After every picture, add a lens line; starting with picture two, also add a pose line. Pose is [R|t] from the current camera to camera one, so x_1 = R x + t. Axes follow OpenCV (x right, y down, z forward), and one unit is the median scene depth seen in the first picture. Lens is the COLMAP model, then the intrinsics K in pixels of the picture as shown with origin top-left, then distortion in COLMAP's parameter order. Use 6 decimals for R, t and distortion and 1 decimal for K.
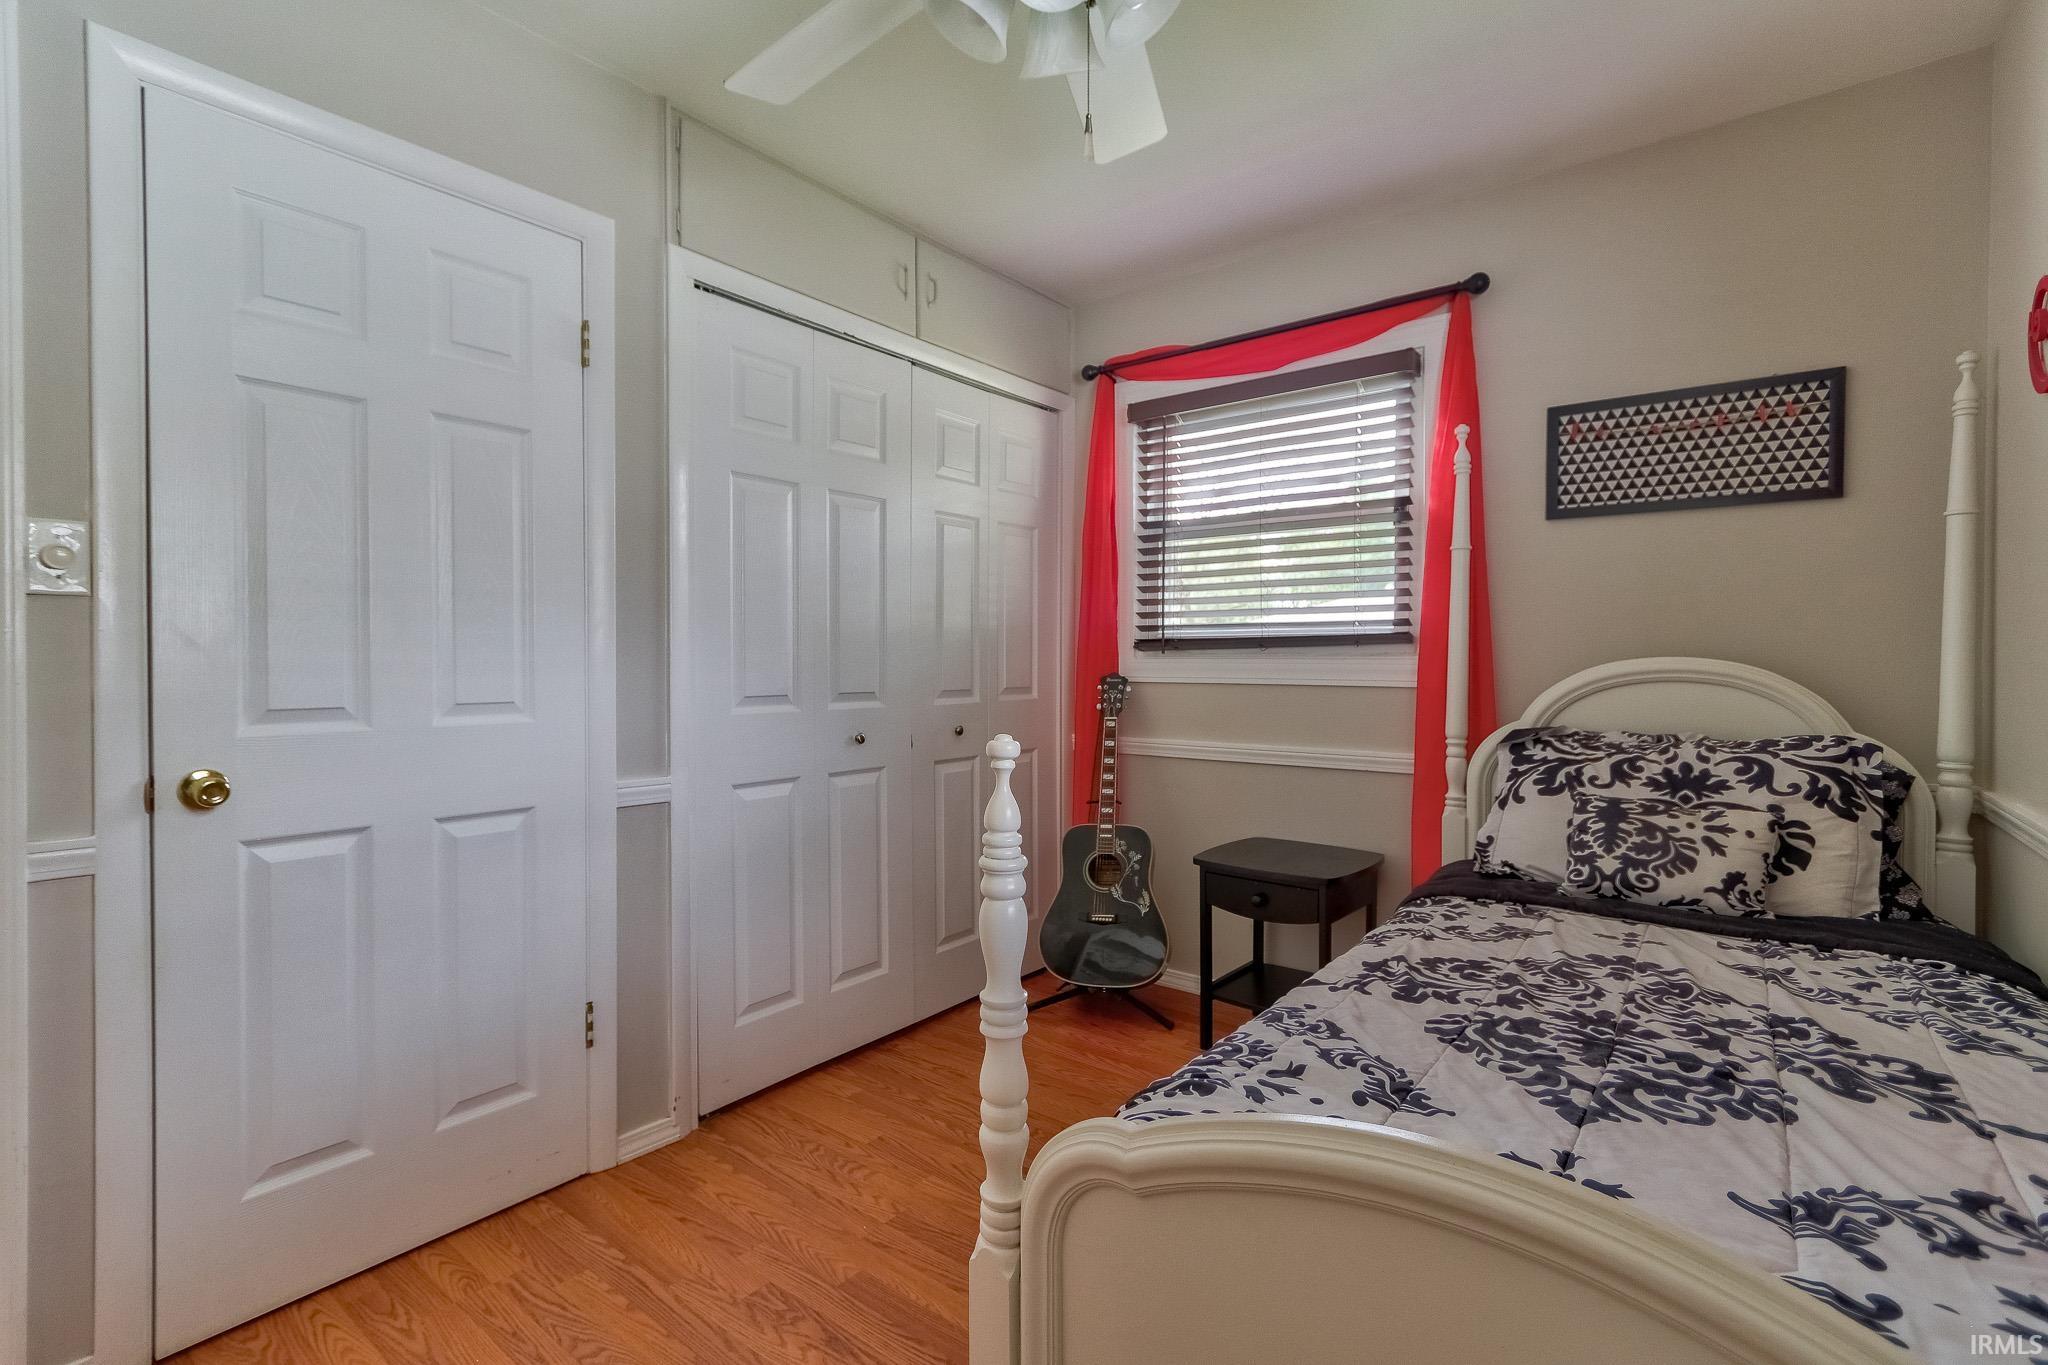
lens RADIAL K [[963.5, 0, 1021.7], [0, 963.5, 676.5], [0, 0, 1]] dist [0.004678, -0.000452]
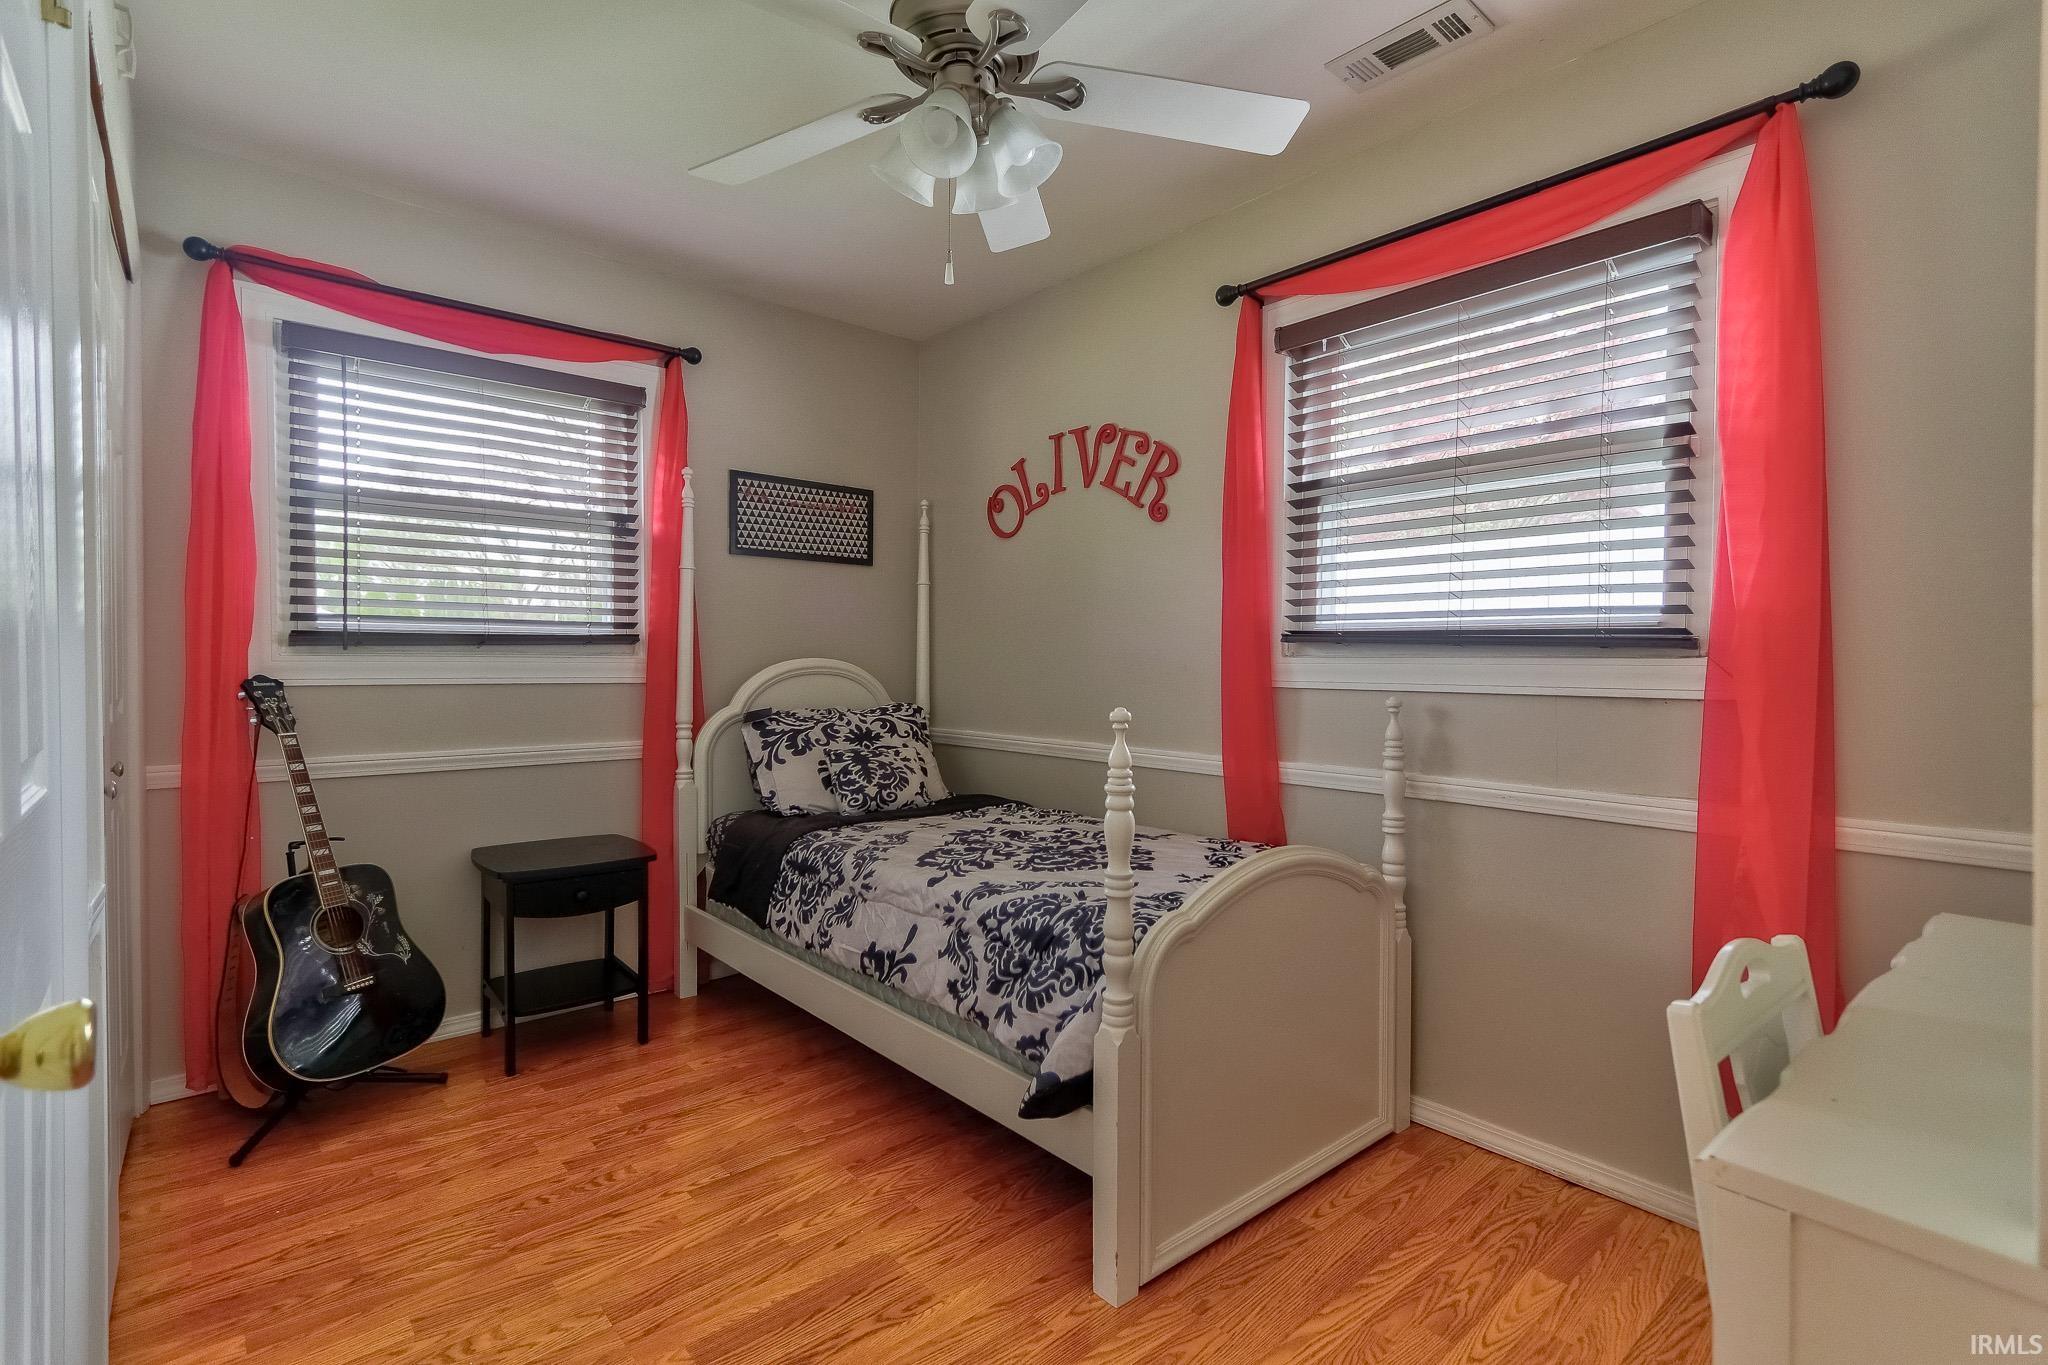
lens RADIAL K [[963.5, 0, 1035.3], [0, 963.5, 681.7], [0, 0, 1]] dist [0.004678, -0.000452]
pose [[0.172573, -0.018873, 0.984816, -0.689419], [0.013352, 0.999769, 0.016820, -0.003553], [-0.984906, 0.010247, 0.172785, 0.363724]]
